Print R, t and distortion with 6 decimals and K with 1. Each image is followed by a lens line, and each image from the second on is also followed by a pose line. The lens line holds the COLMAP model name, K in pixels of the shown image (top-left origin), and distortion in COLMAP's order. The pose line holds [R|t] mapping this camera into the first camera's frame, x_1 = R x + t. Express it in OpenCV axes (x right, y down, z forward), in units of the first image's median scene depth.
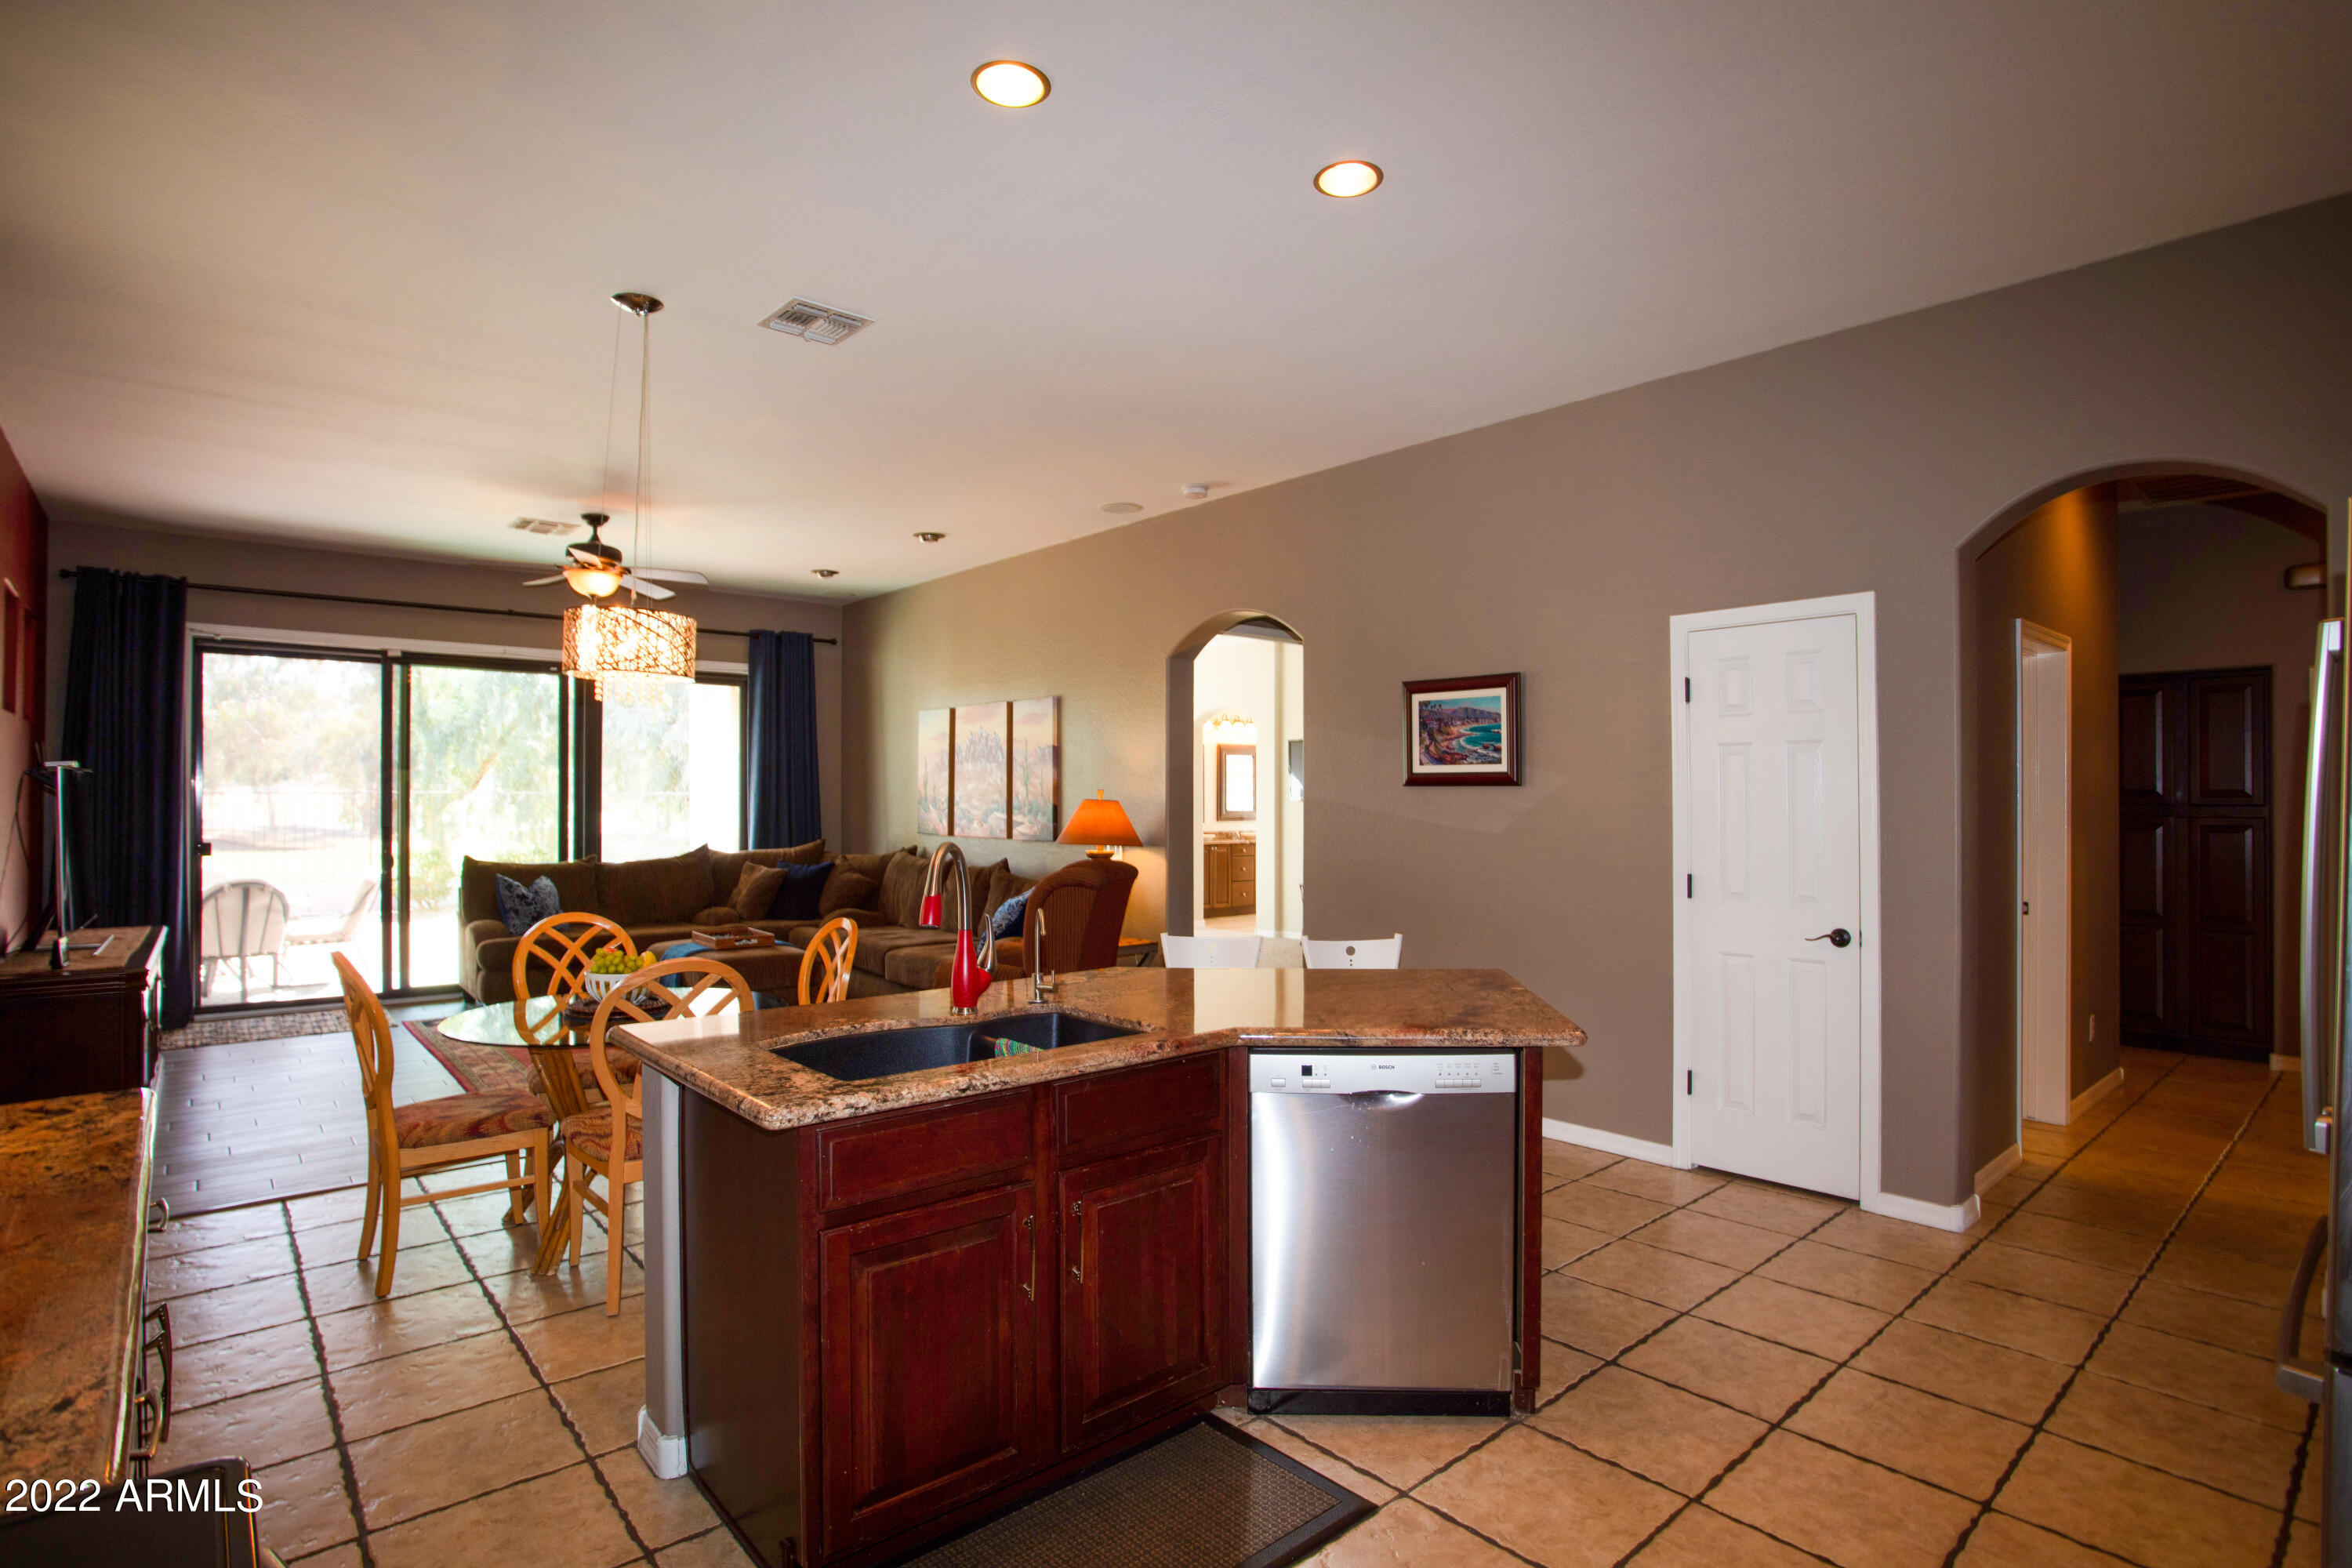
lens RADIAL K [[1165.7, 0, 1183.0], [0, 1165.7, 796.3], [0, 0, 1]] dist [-0.059922, 0.021382]
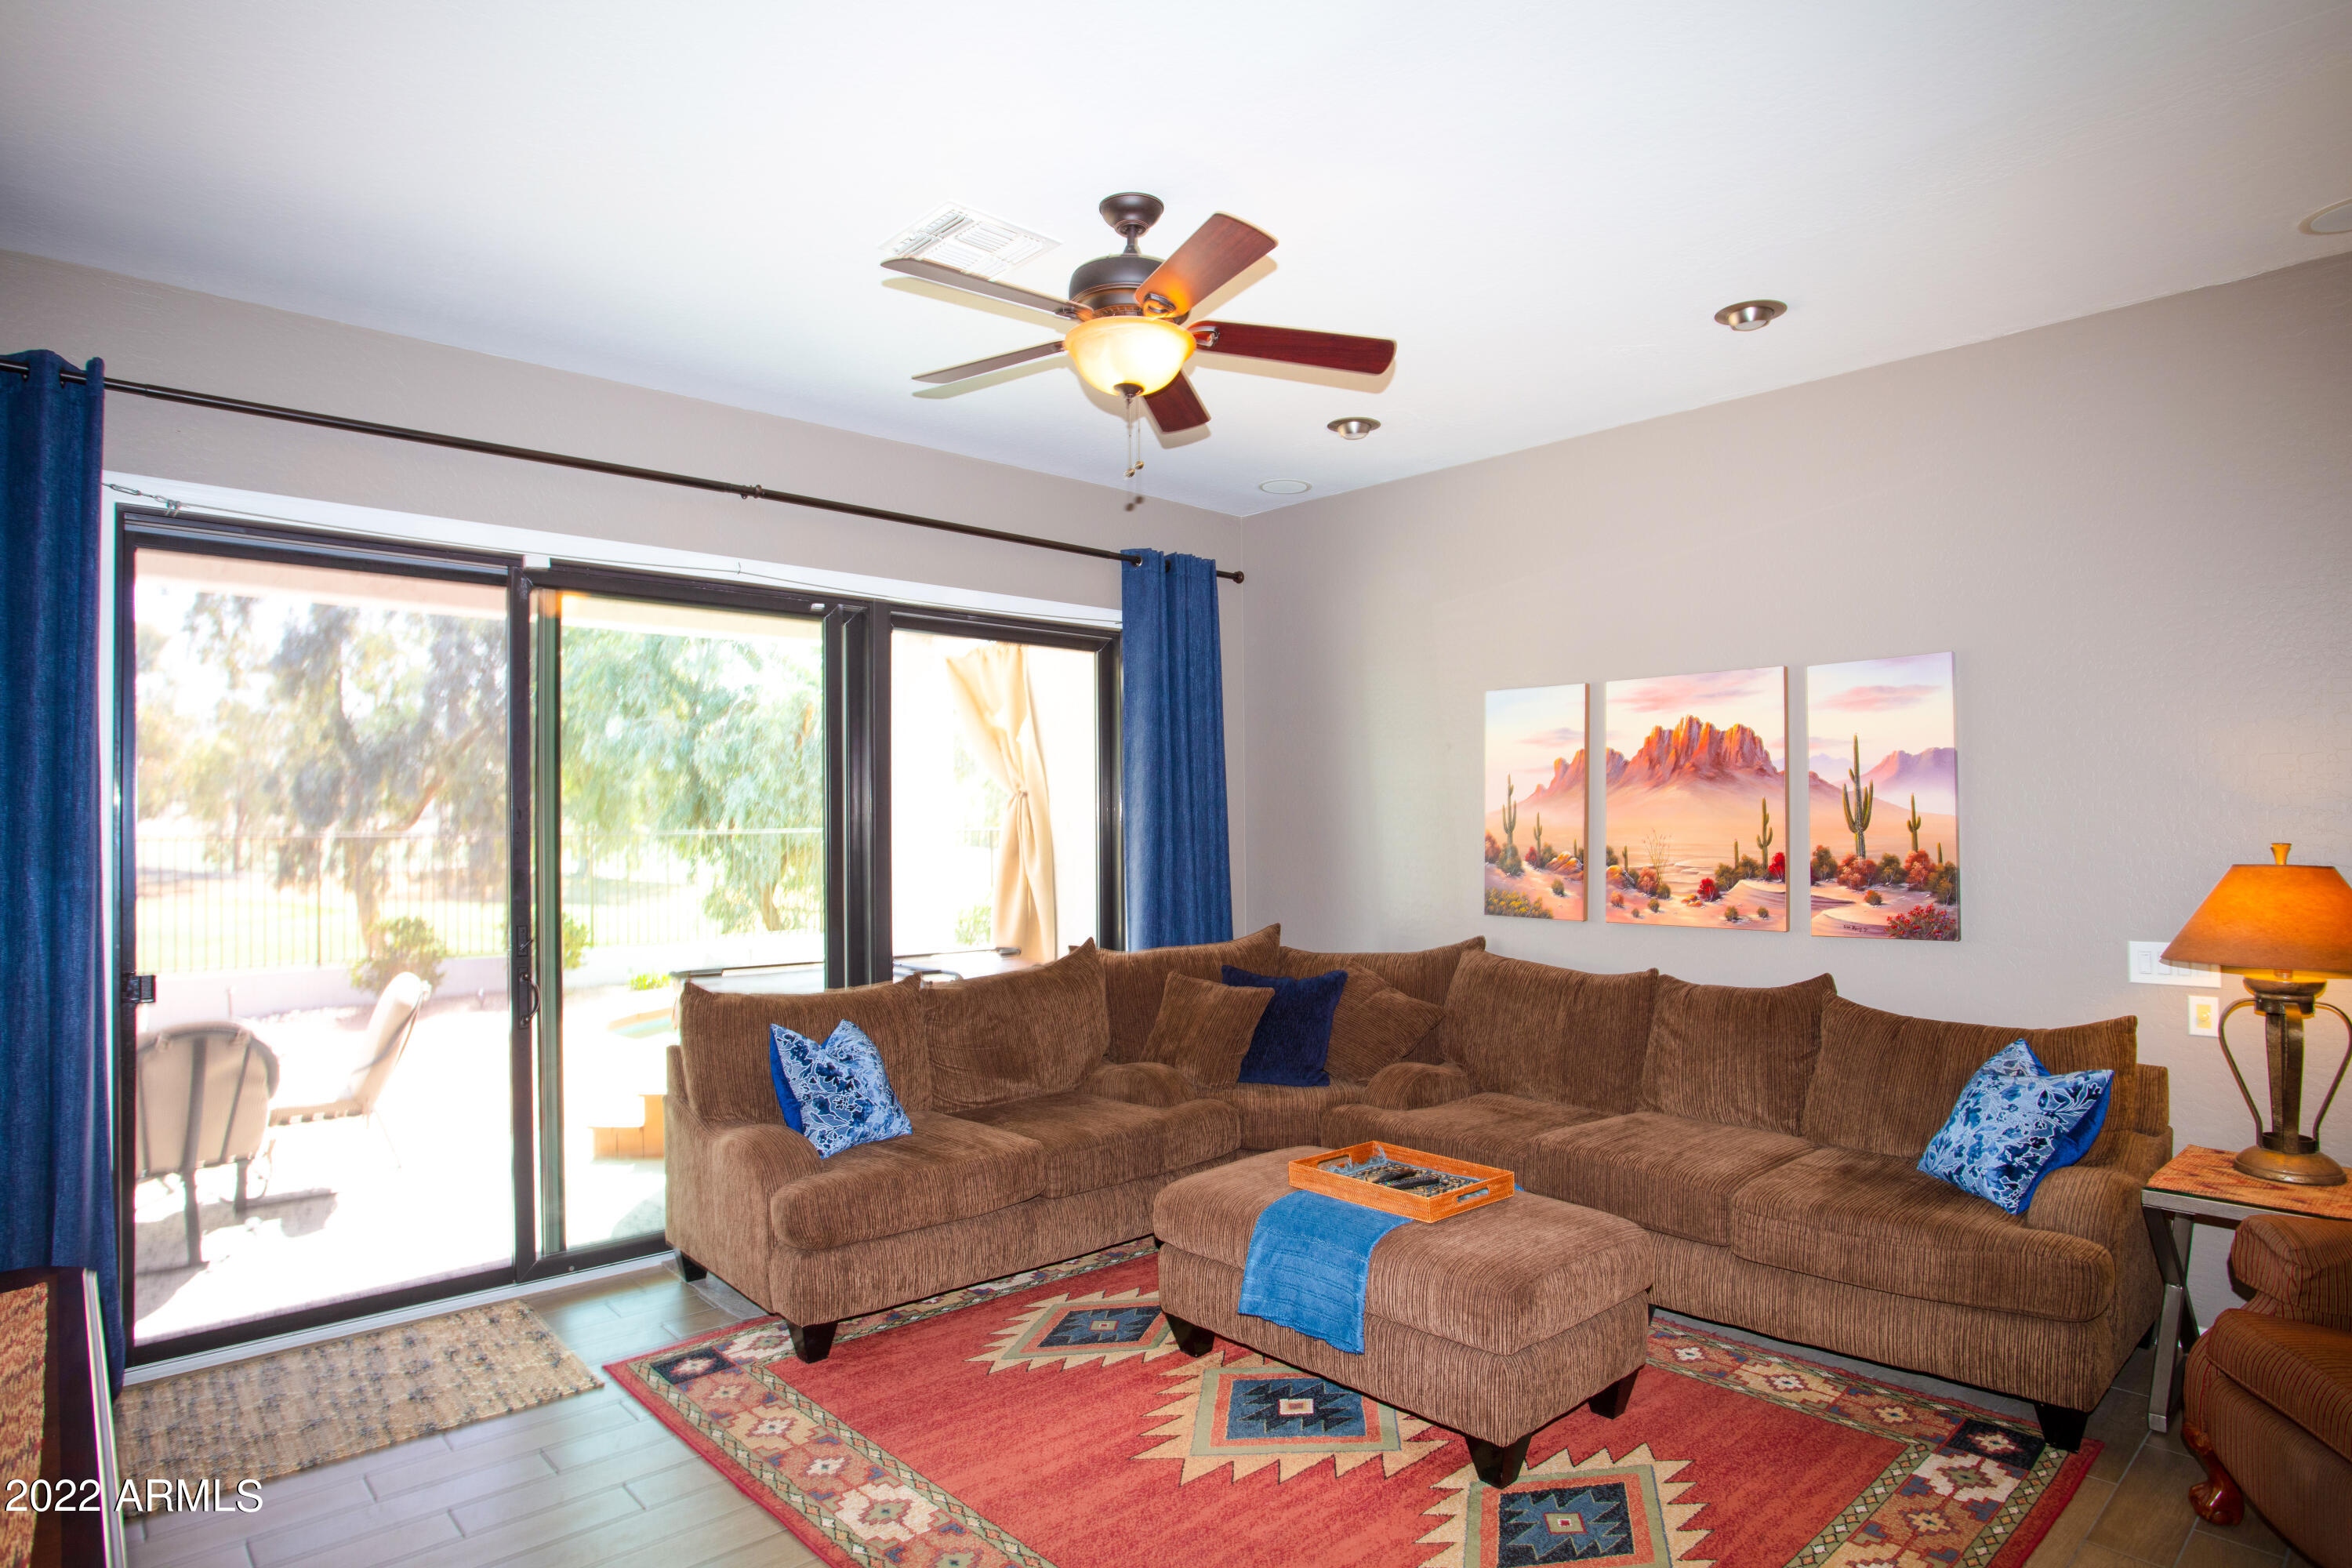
lens RADIAL K [[1309.5, 0, 1215.1], [0, 1309.5, 823.3], [0, 0, 1]] dist [-0.037805, 0.004387]
pose [[0.999433, -0.006703, 0.032985, -0.427565], [0.006742, 0.999977, -0.001096, -0.013425], [-0.032976, 0.001318, 0.999455, 0.448509]]
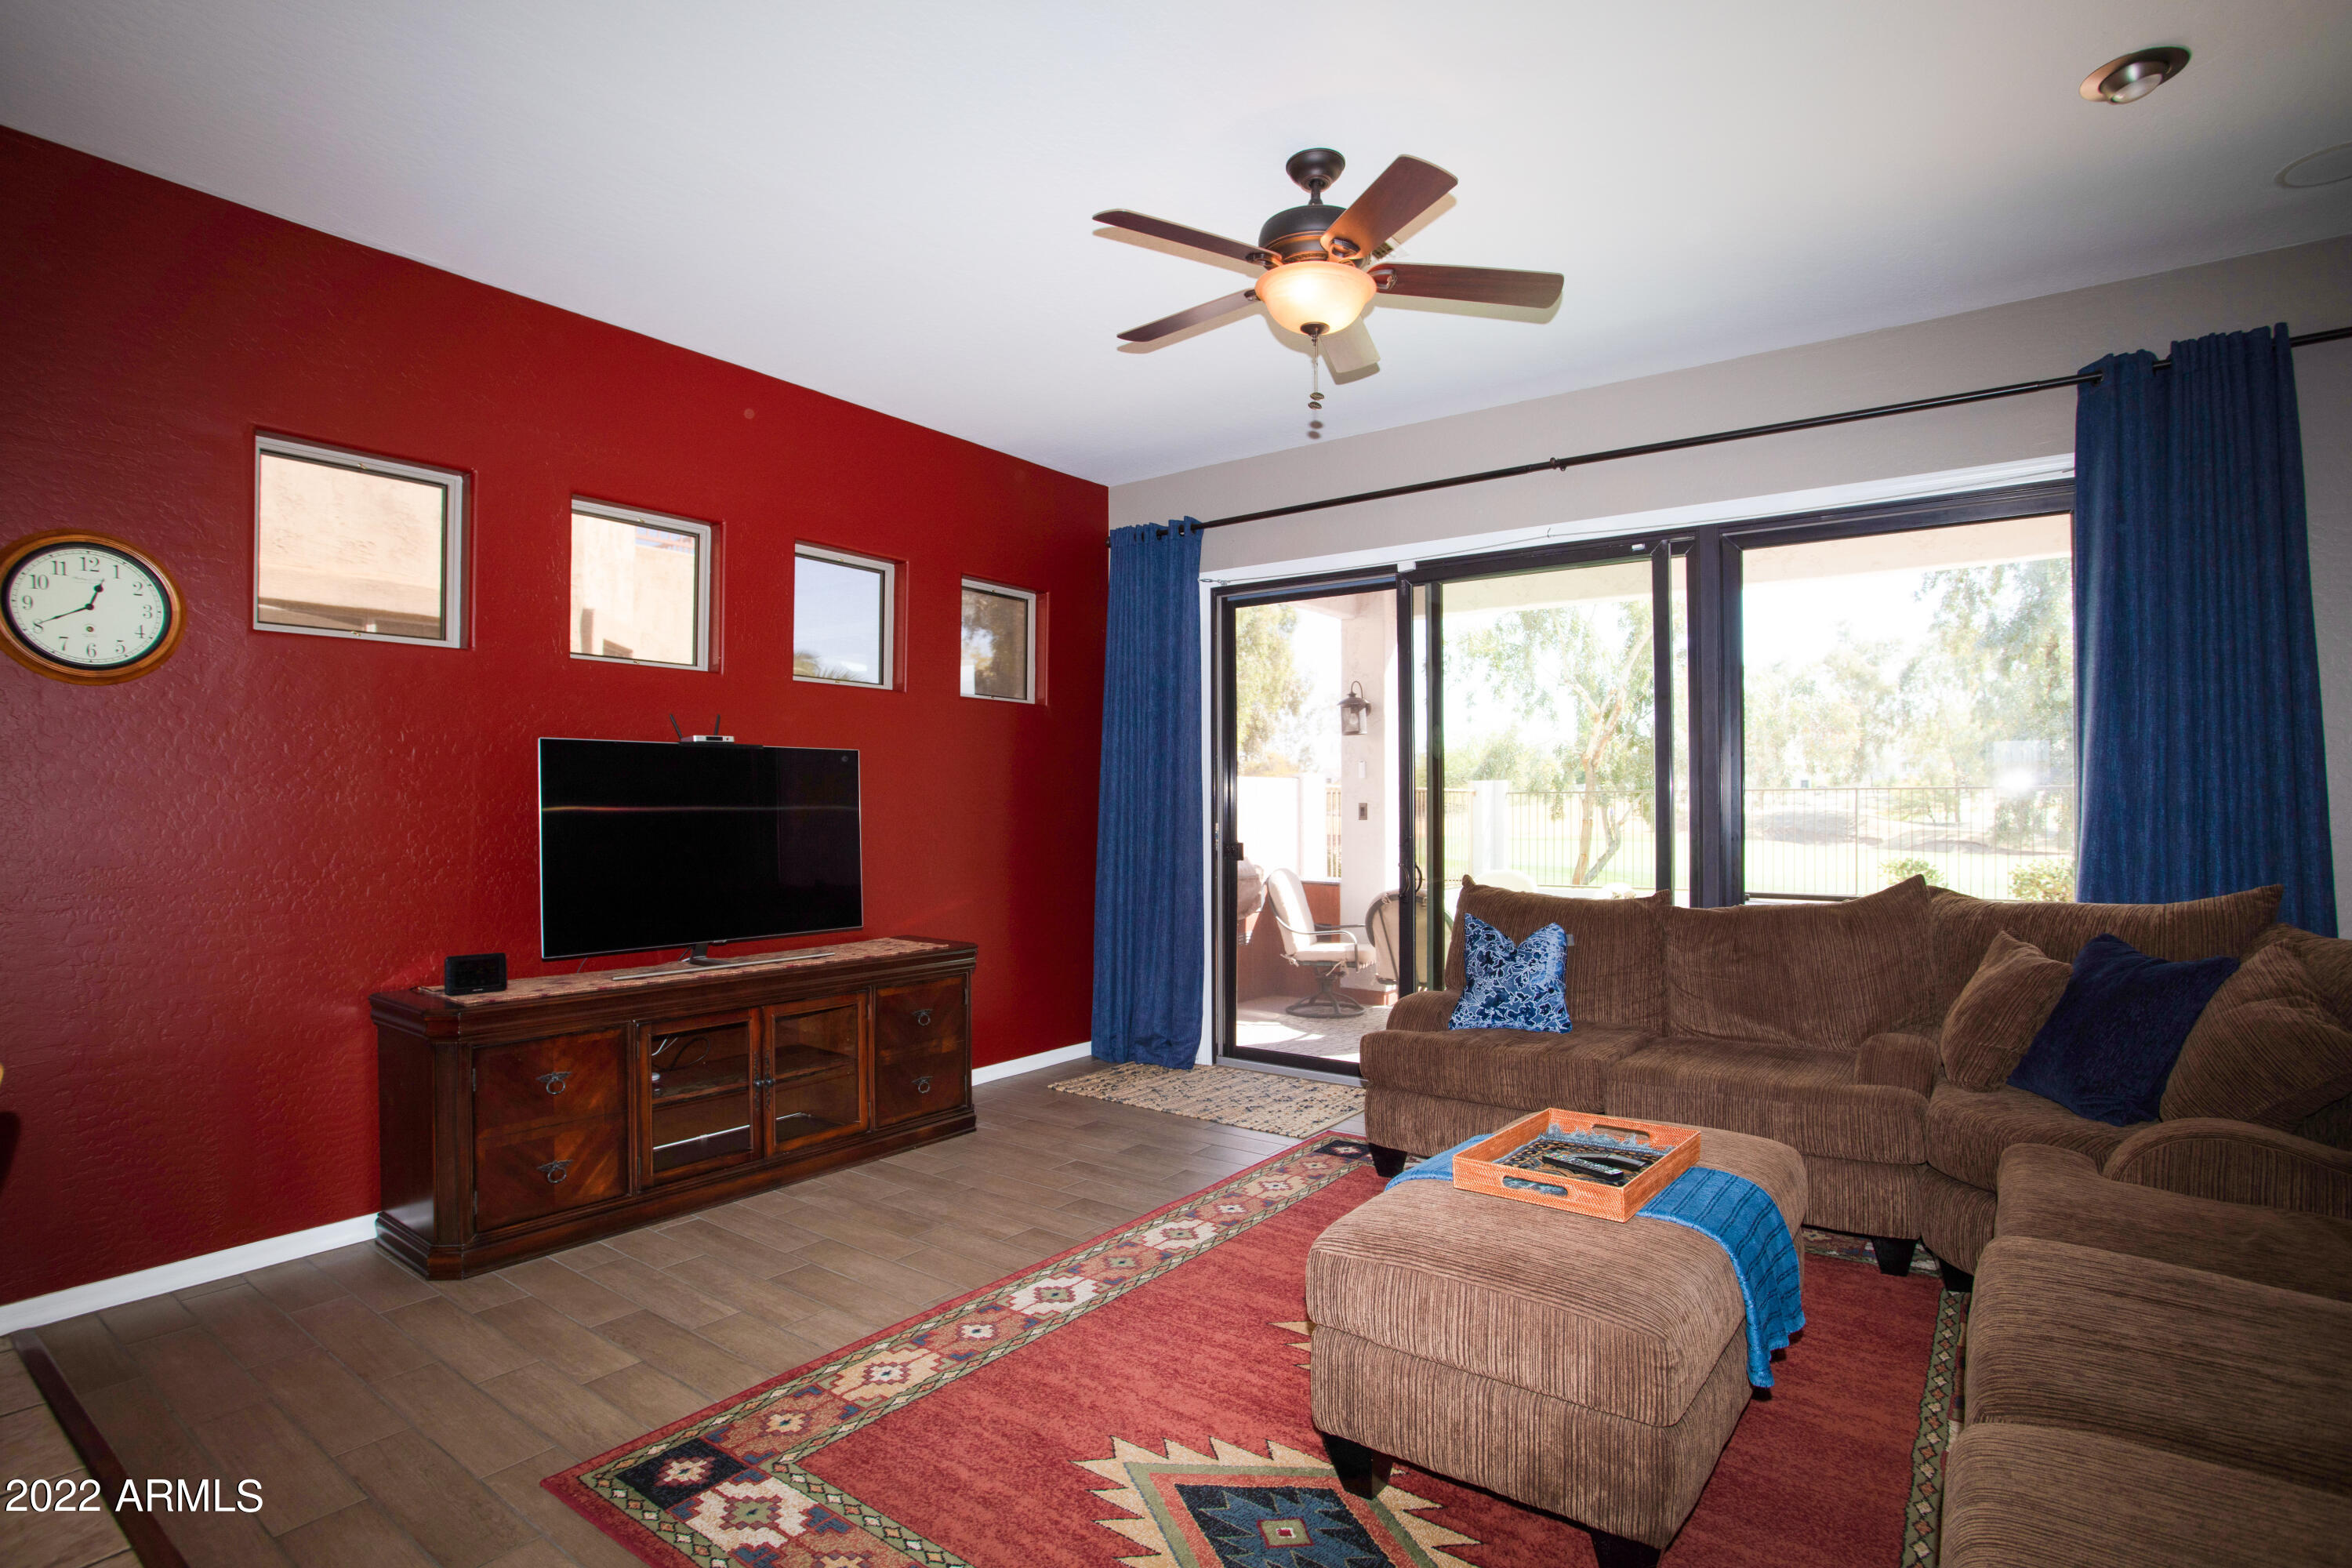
lens RADIAL K [[1165.7, 0, 1180.3], [0, 1165.7, 801.6], [0, 0, 1]] dist [-0.059922, 0.021382]
pose [[0.208831, -0.005316, -0.977937, -0.060163], [0.002578, 0.999985, -0.004885, 0.014524], [0.977948, -0.001501, 0.208841, 0.730017]]
